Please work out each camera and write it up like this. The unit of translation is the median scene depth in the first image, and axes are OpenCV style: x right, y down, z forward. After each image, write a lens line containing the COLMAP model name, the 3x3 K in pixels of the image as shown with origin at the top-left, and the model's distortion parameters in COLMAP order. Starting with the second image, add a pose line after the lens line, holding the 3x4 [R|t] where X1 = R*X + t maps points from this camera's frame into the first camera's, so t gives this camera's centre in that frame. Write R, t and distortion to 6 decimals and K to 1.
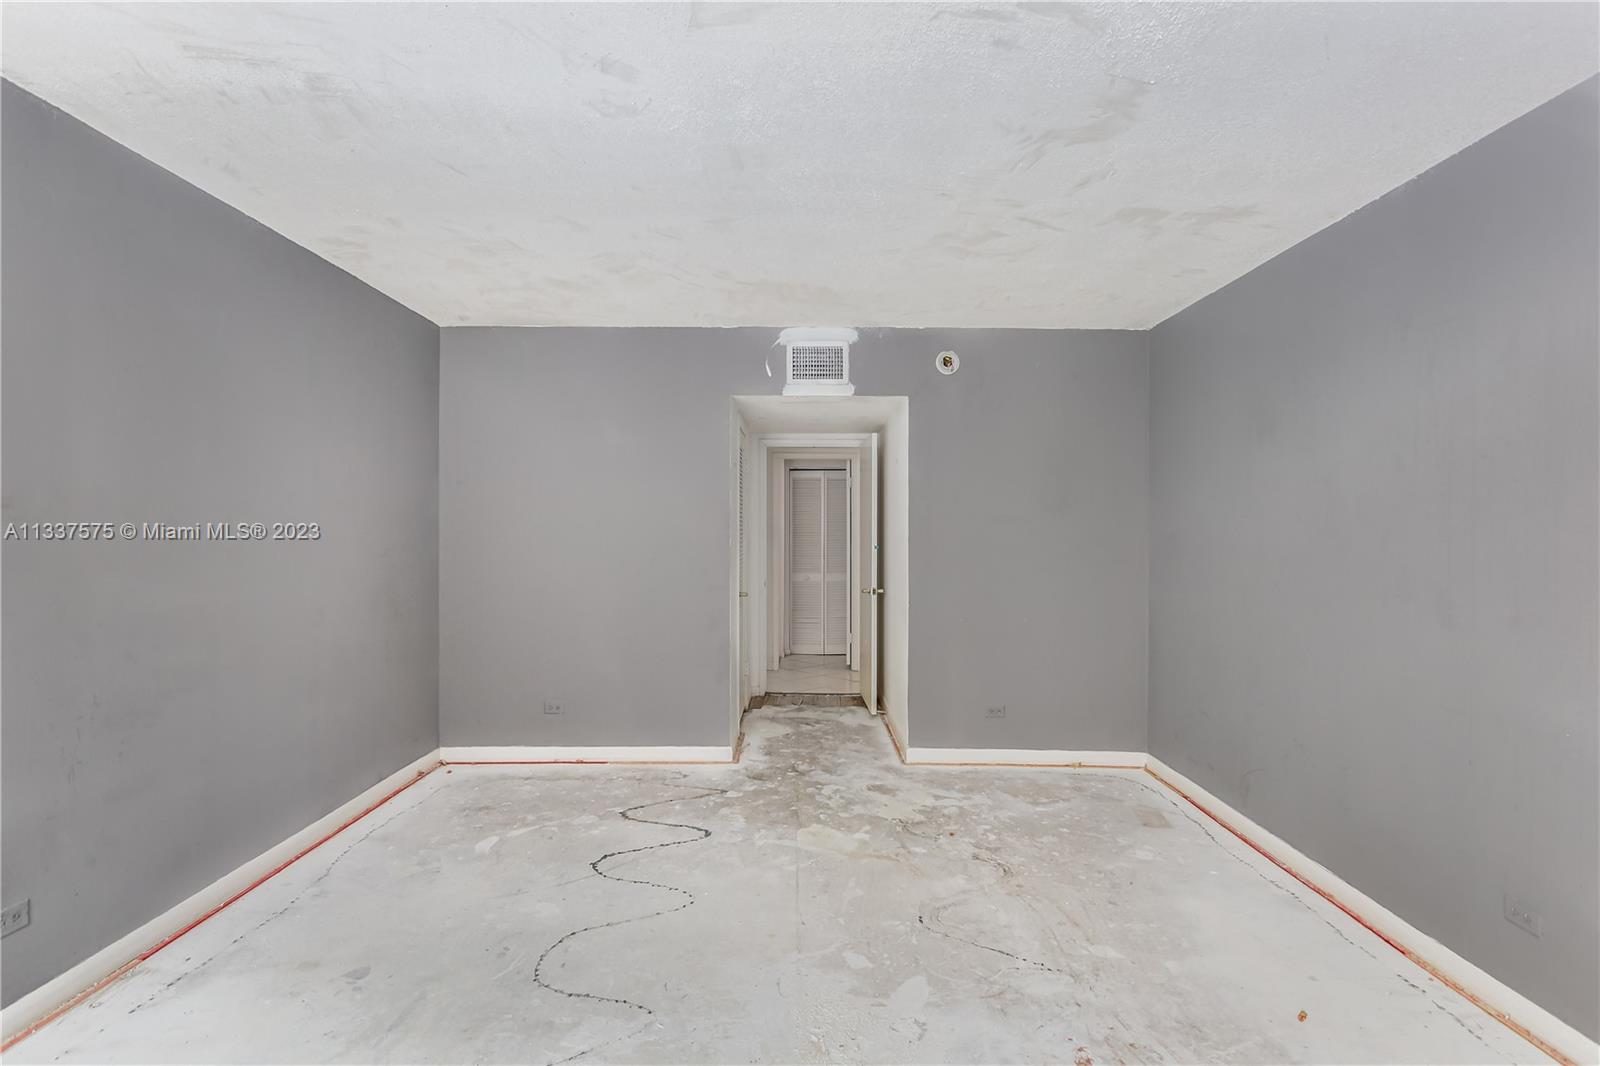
lens RADIAL K [[821.9, 0, 801.7], [0, 821.9, 521.5], [0, 0, 1]] dist [-0.000046, 0.000072]
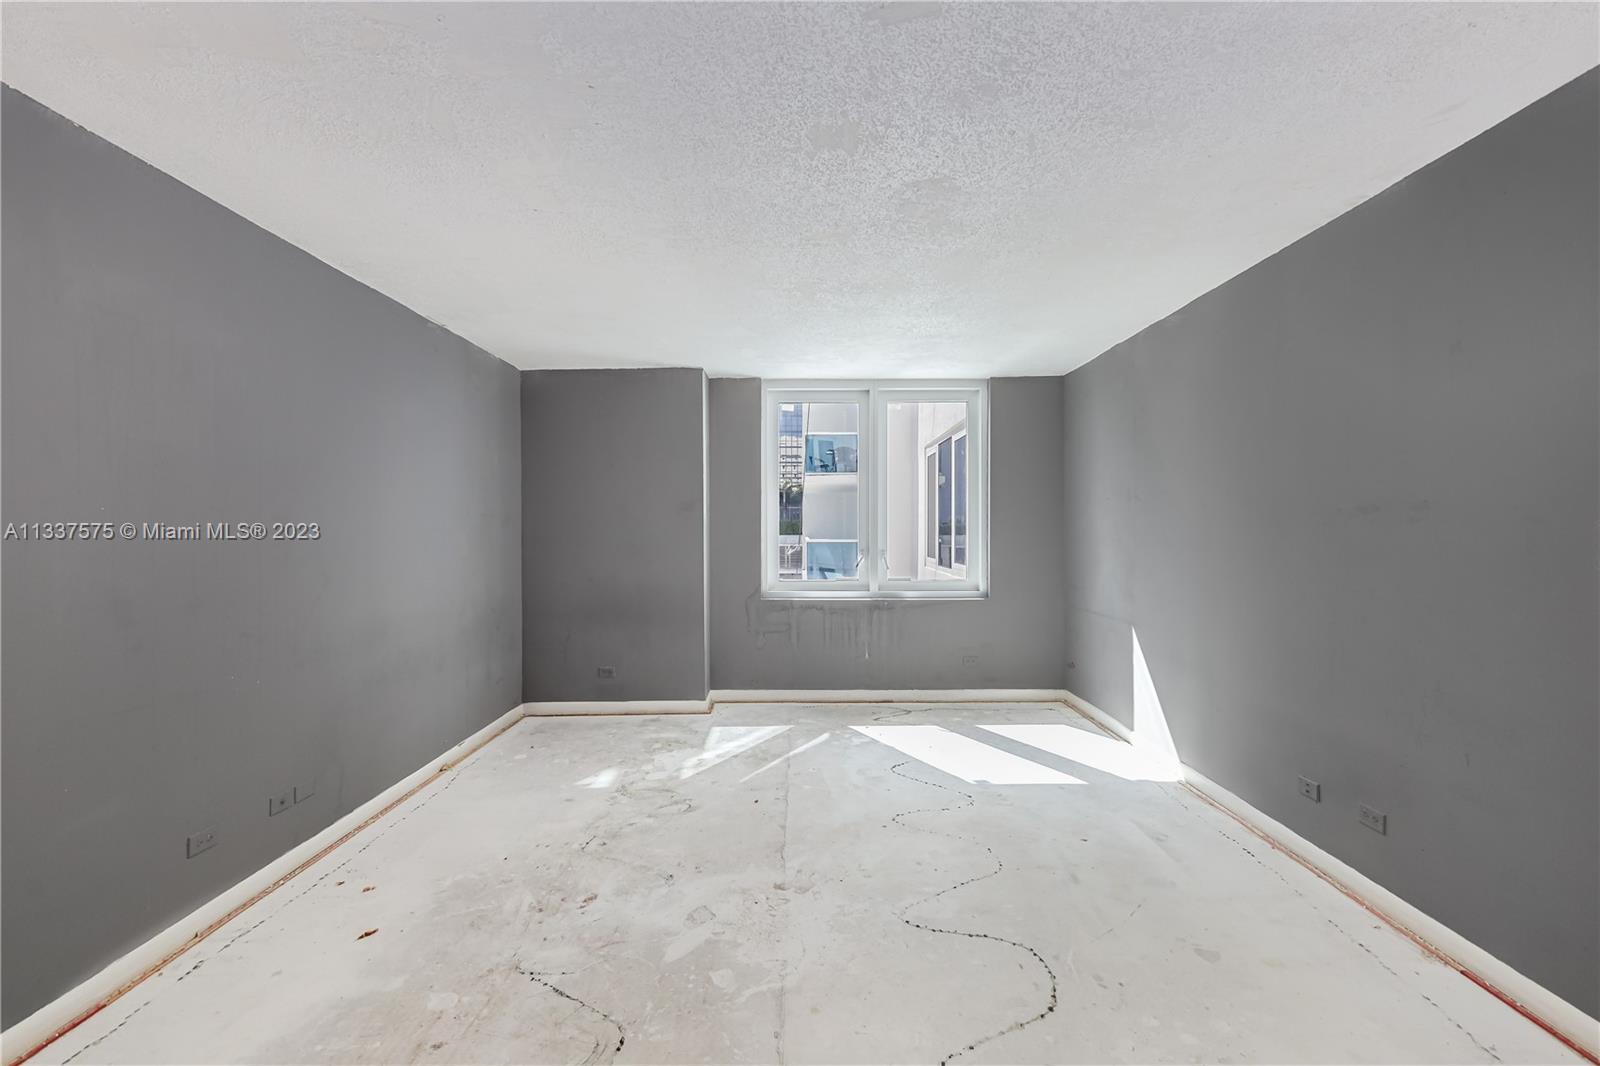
lens RADIAL K [[693.9, 0, 801.9], [0, 693.9, 531.6], [0, 0, 1]] dist [0.001406, 0.001154]
pose [[-0.999945, 0.000237, 0.010451, -0.034488], [0.000166, 0.999976, -0.006872, 0.019413], [-0.010453, -0.006870, -0.999922, 1.907590]]
